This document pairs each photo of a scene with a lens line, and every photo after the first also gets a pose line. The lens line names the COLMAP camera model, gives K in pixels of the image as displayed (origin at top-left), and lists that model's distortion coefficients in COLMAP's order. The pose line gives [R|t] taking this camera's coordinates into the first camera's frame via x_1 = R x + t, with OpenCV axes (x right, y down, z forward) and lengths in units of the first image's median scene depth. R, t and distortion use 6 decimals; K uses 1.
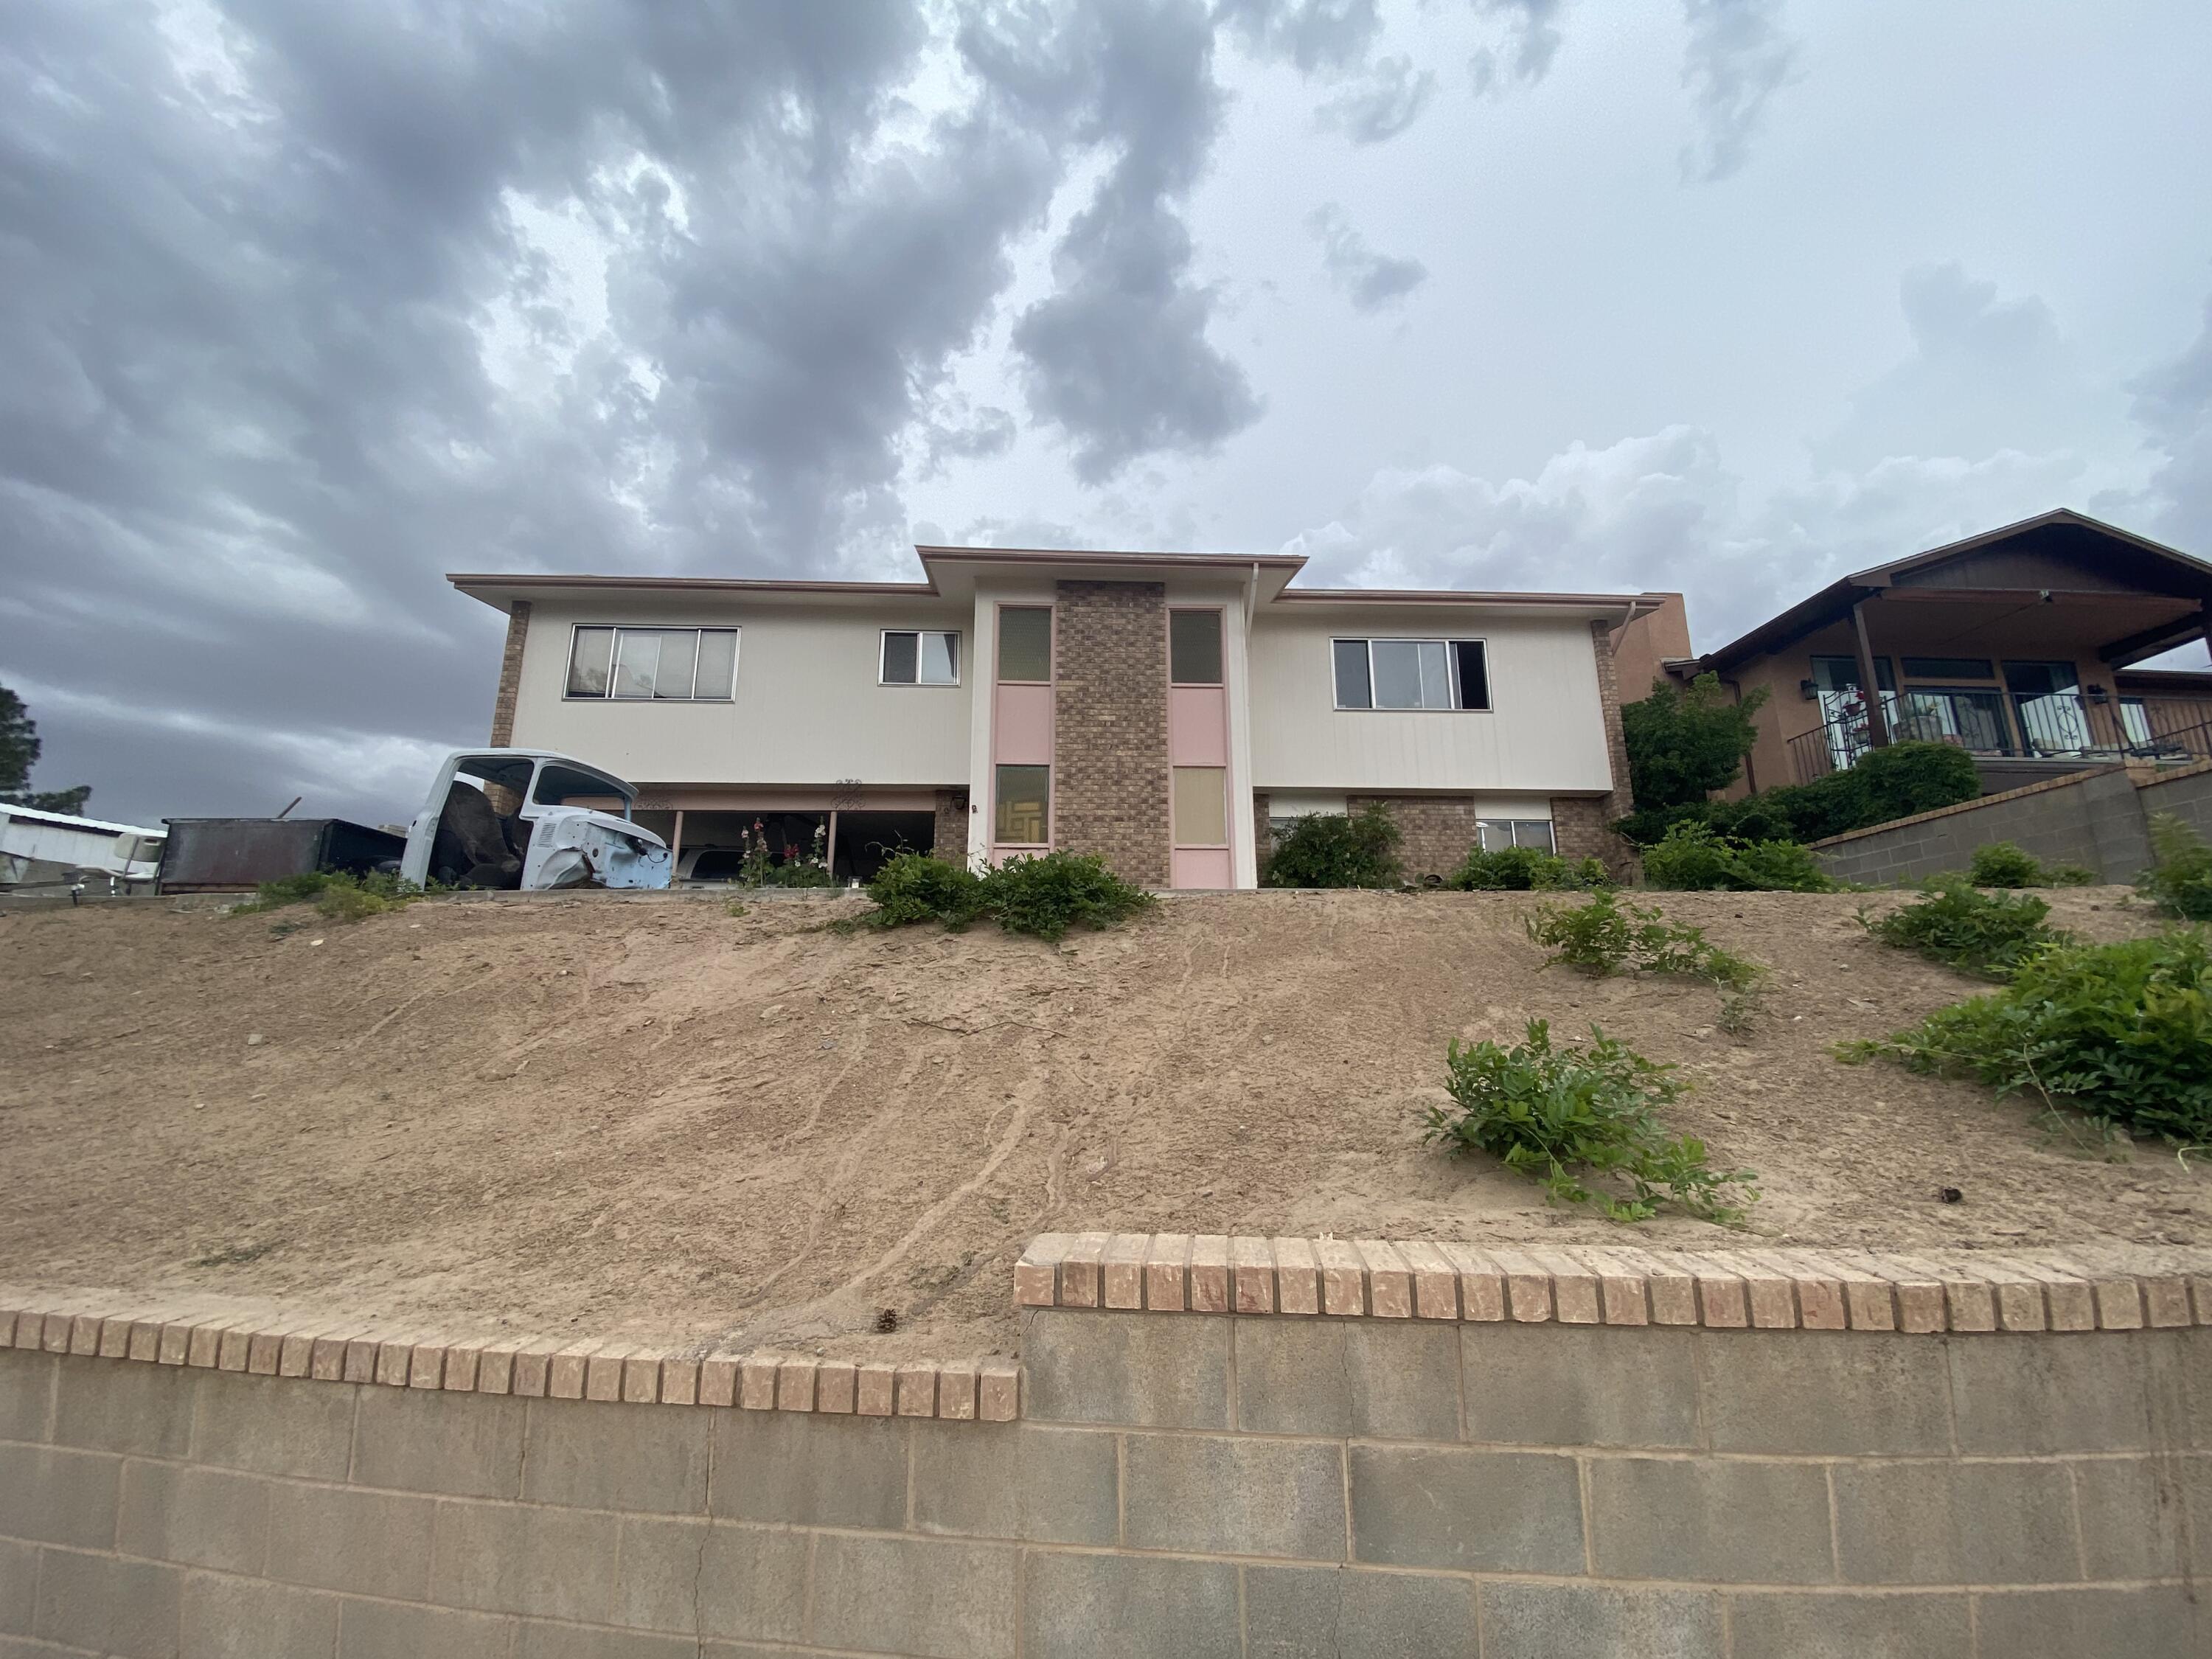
lens RADIAL K [[900.4, 0, 1106.0], [0, 900.4, 829.5], [0, 0, 1]] dist [0.051816, -0.033308]
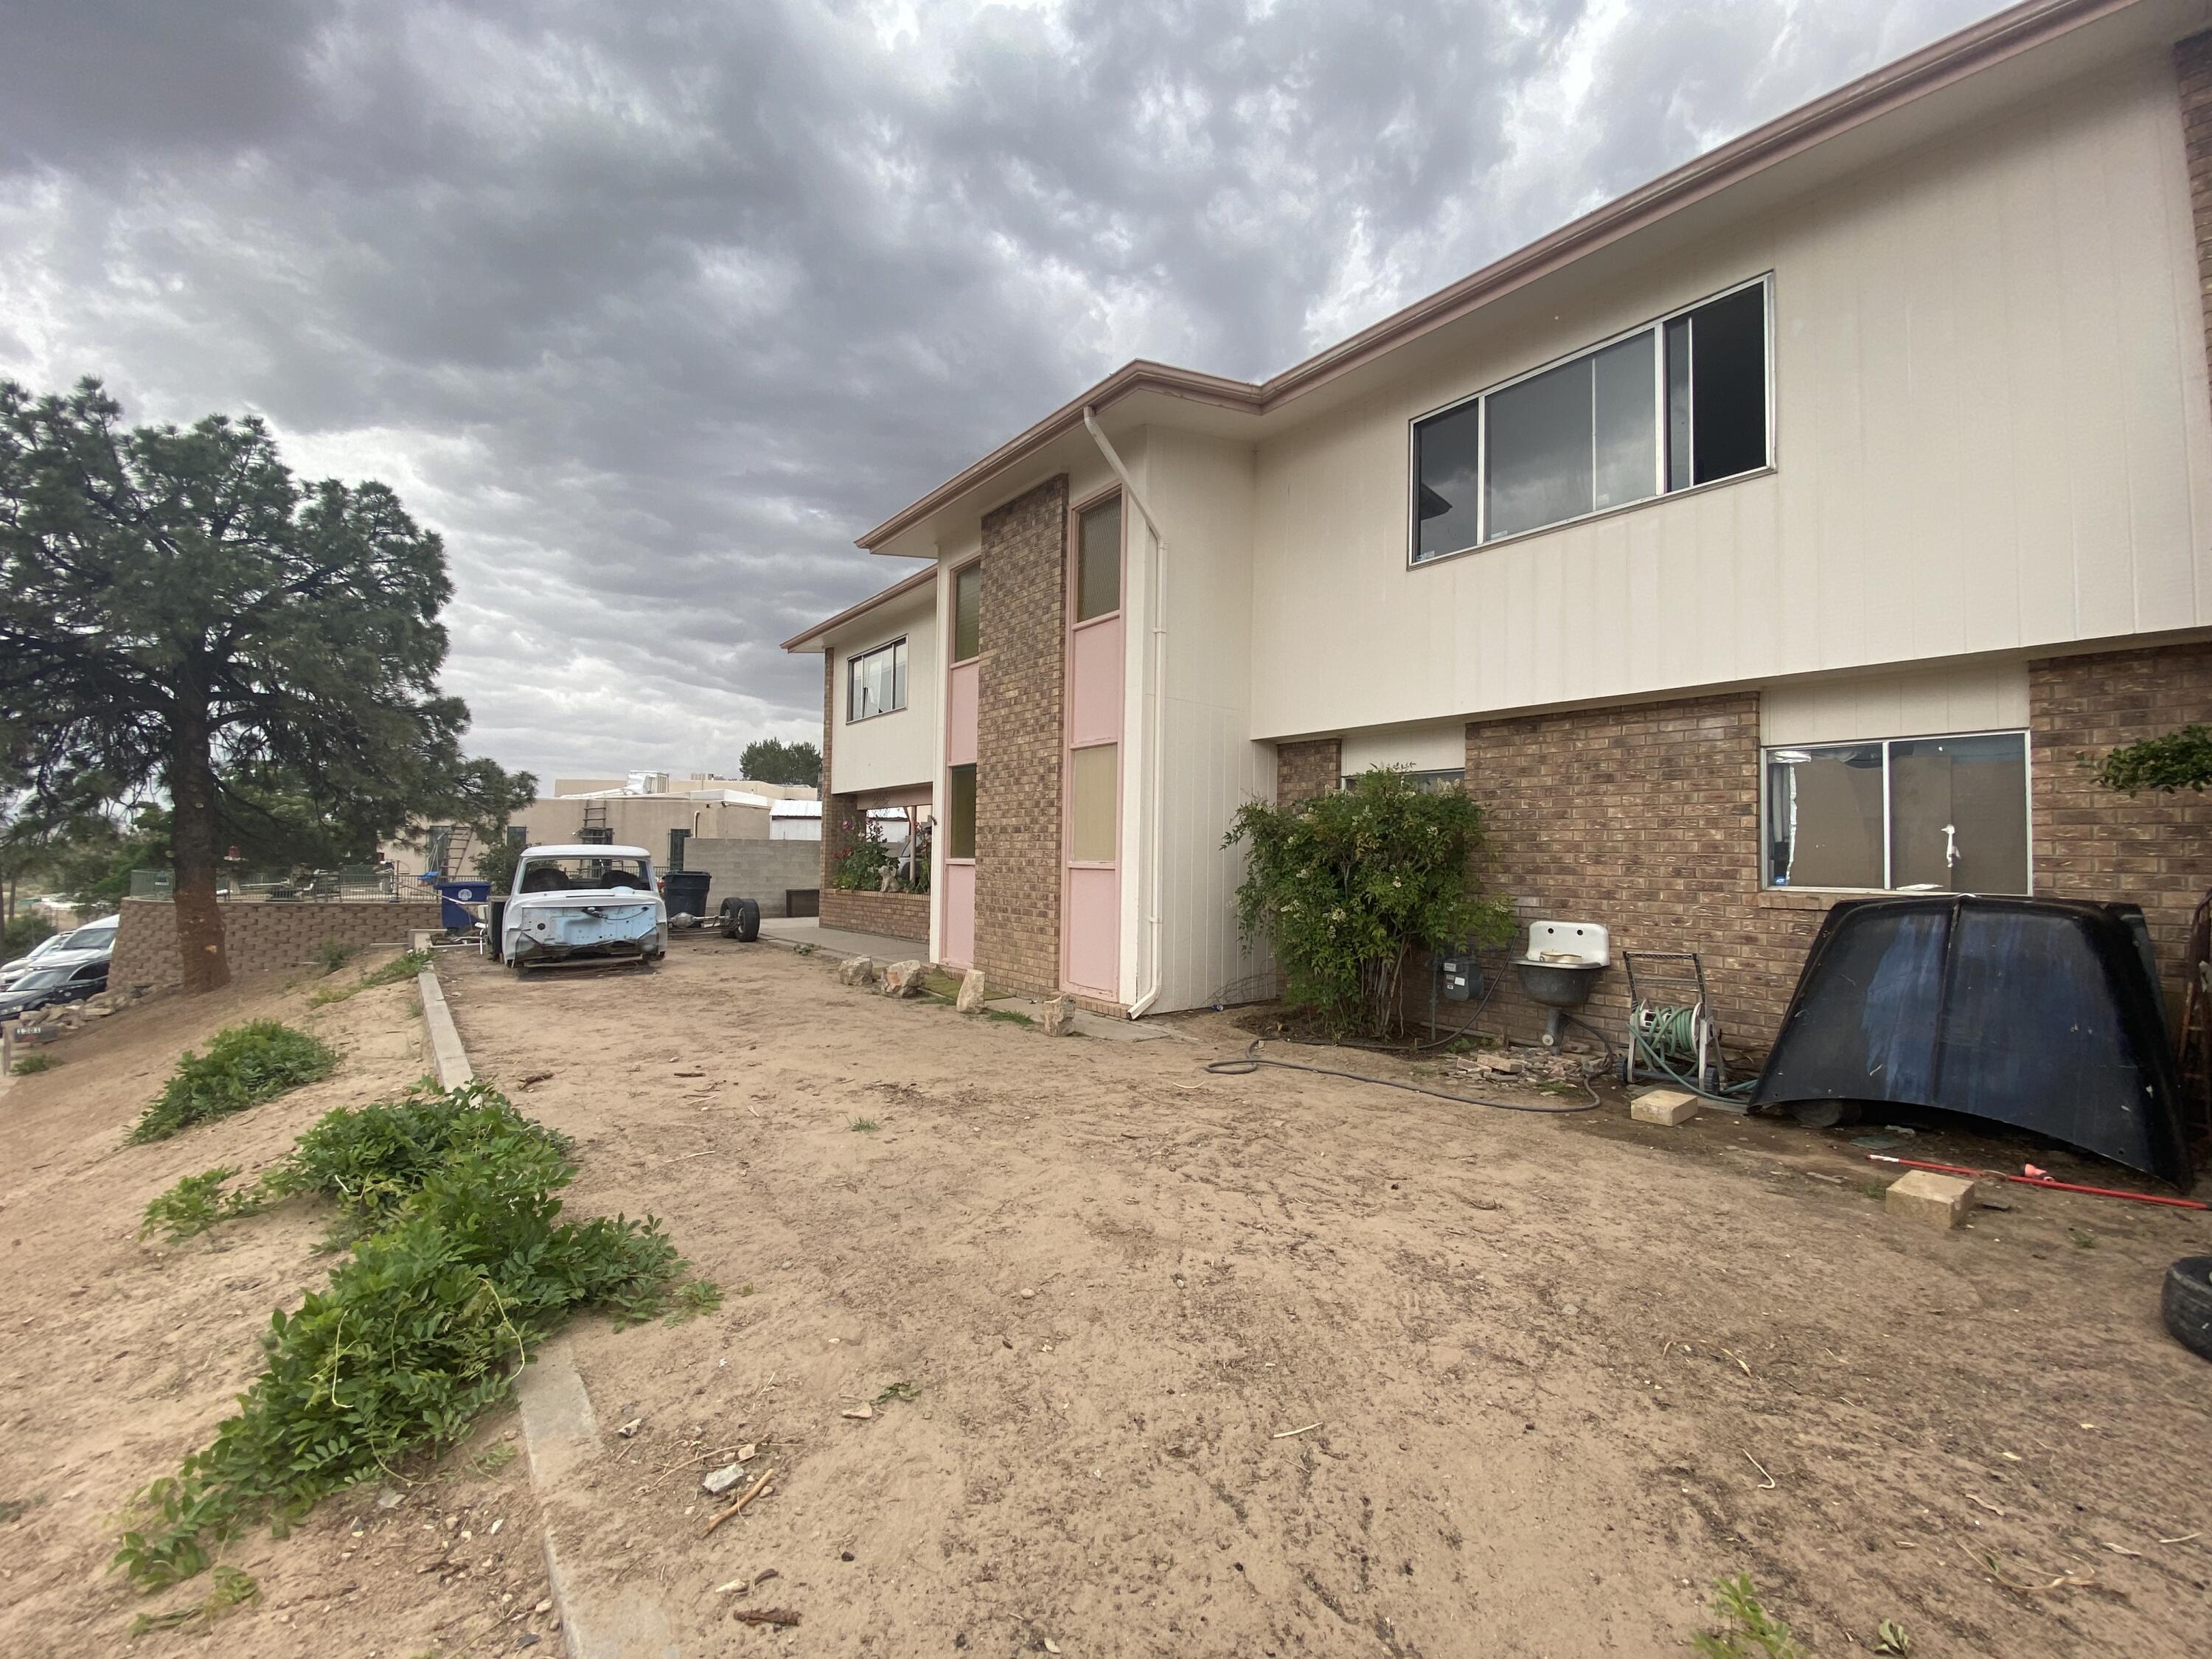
lens RADIAL K [[900.4, 0, 1106.0], [0, 900.4, 829.5], [0, 0, 1]] dist [0.051816, -0.033308]
pose [[0.580451, -0.012157, -0.814204, 0.644299], [0.161810, 0.981671, 0.100698, -0.072522], [0.798056, -0.190197, 0.571779, 0.584206]]
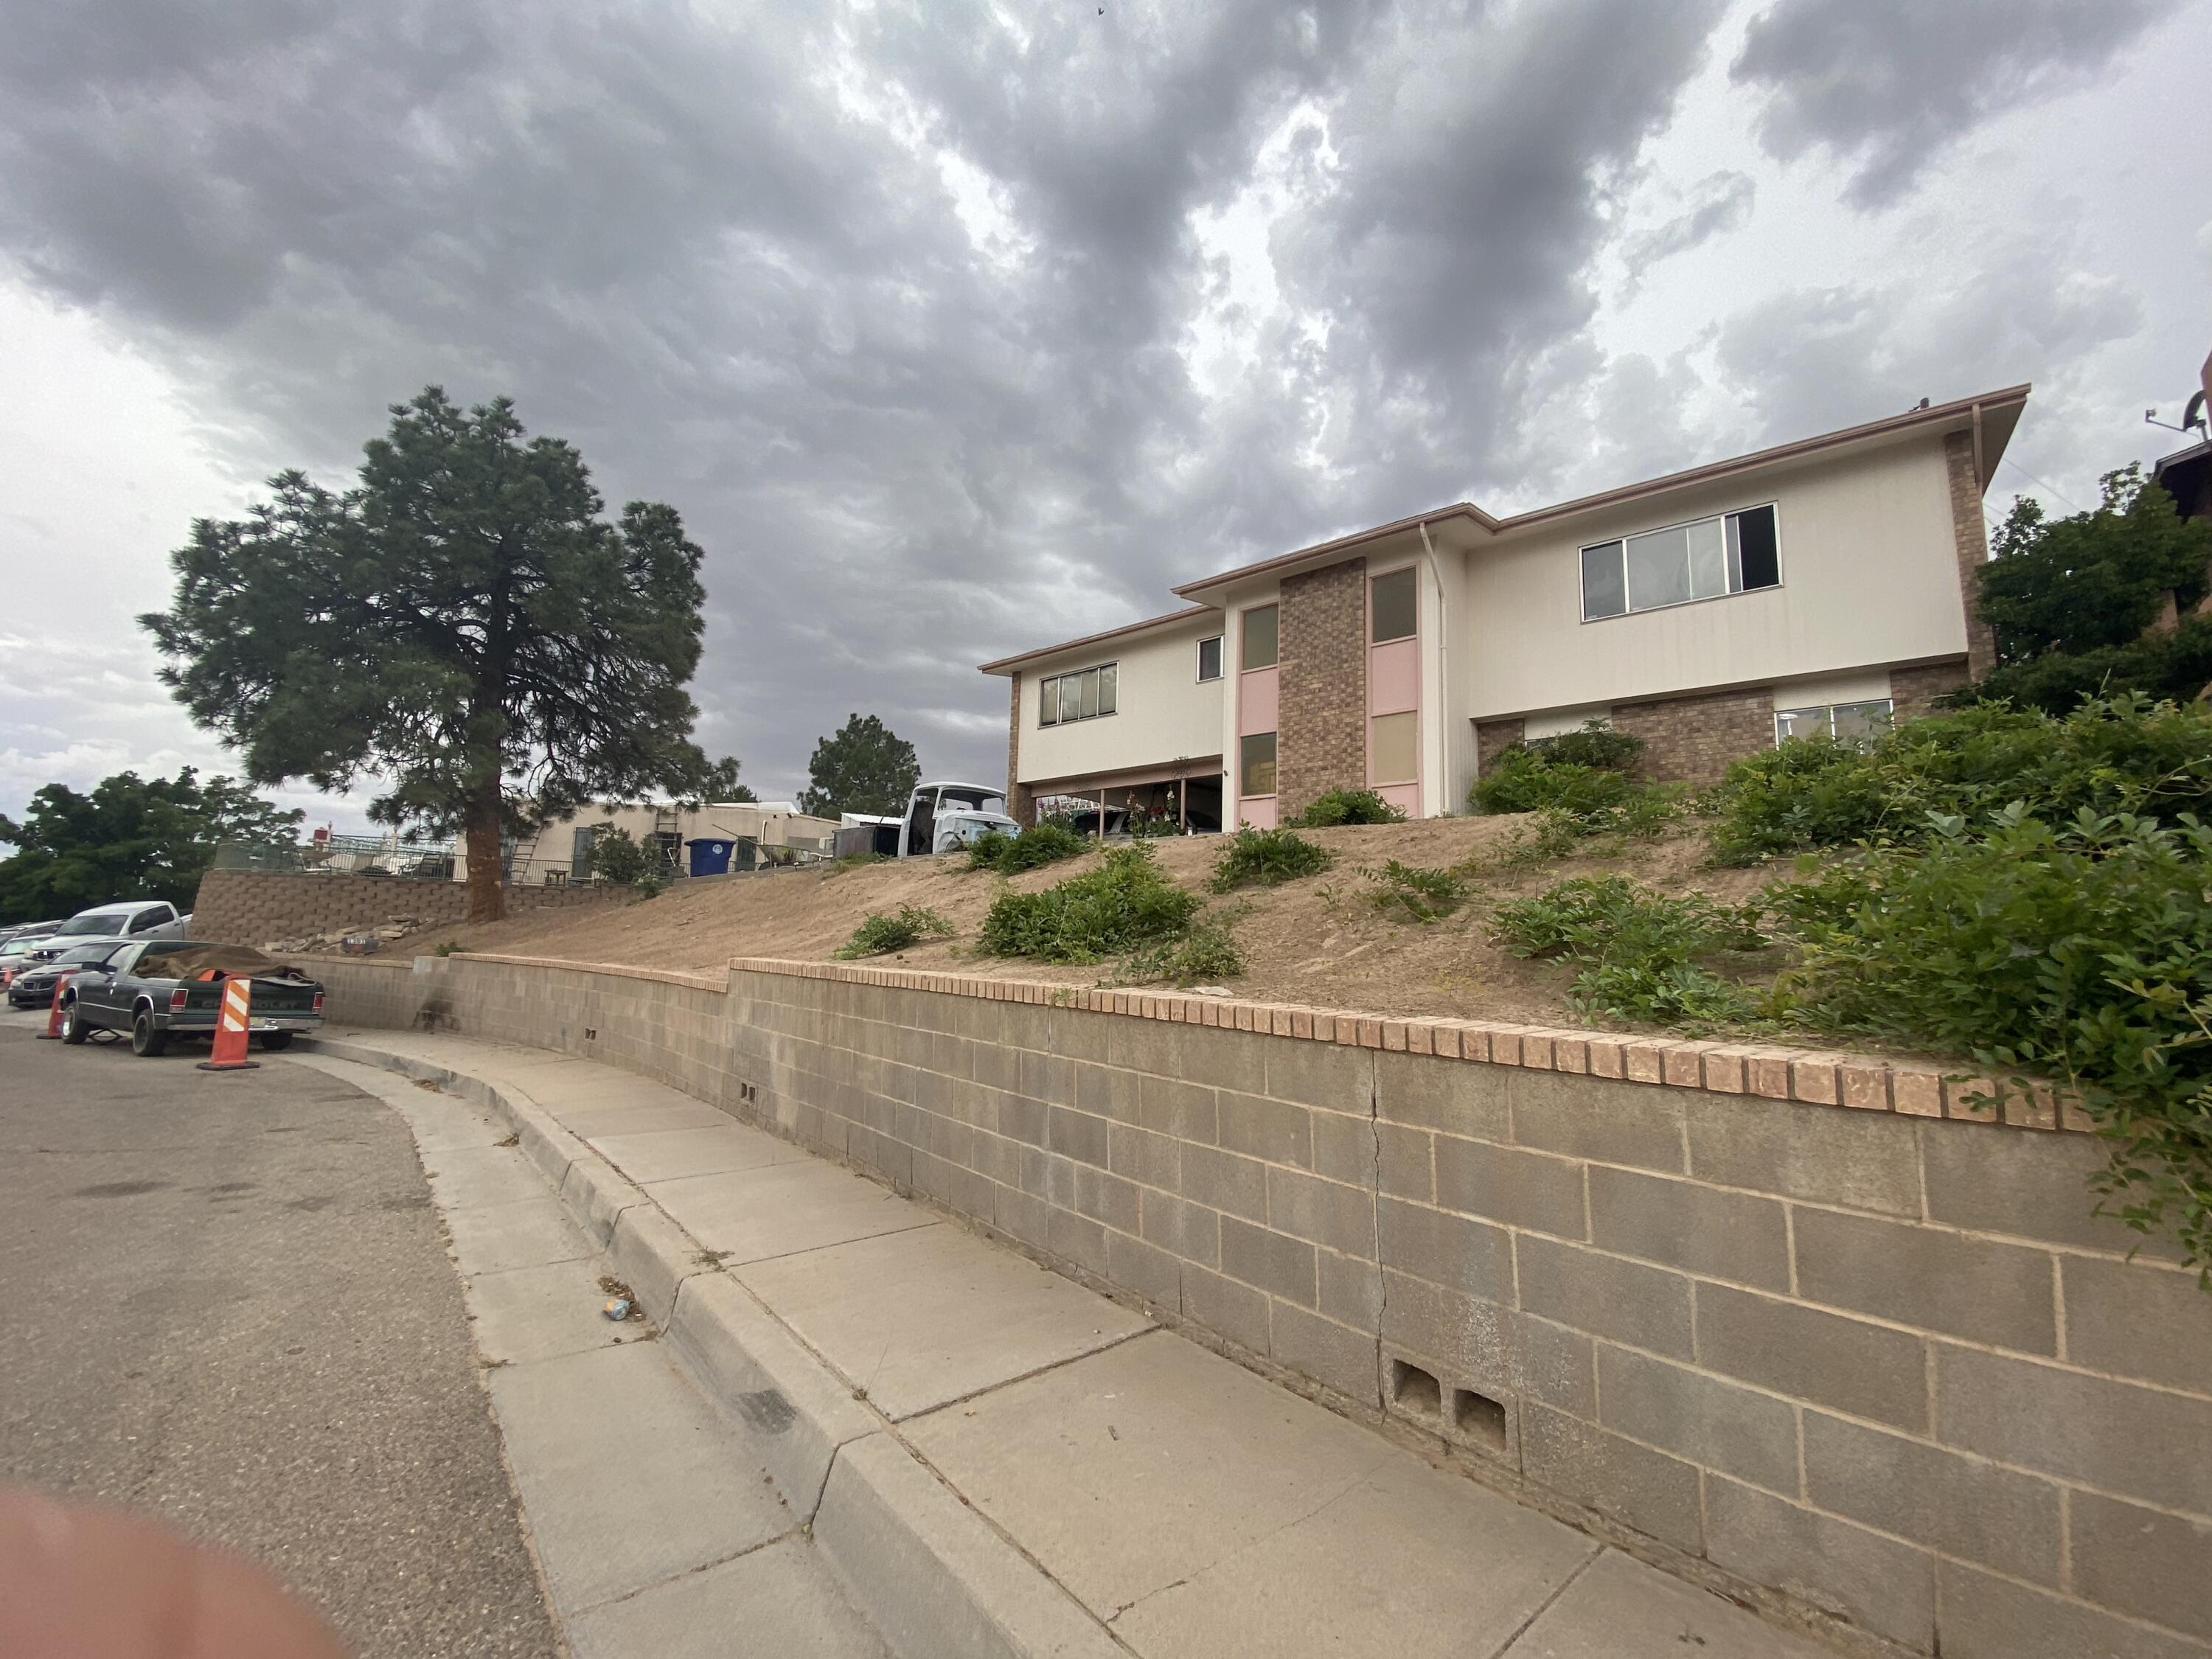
lens RADIAL K [[900.4, 0, 1106.0], [0, 900.4, 829.5], [0, 0, 1]] dist [0.051816, -0.033308]
pose [[0.736256, -0.065302, -0.673545, 0.585866], [0.118200, 0.992442, 0.032986, -0.004233], [0.666300, -0.103900, 0.738410, -0.115042]]
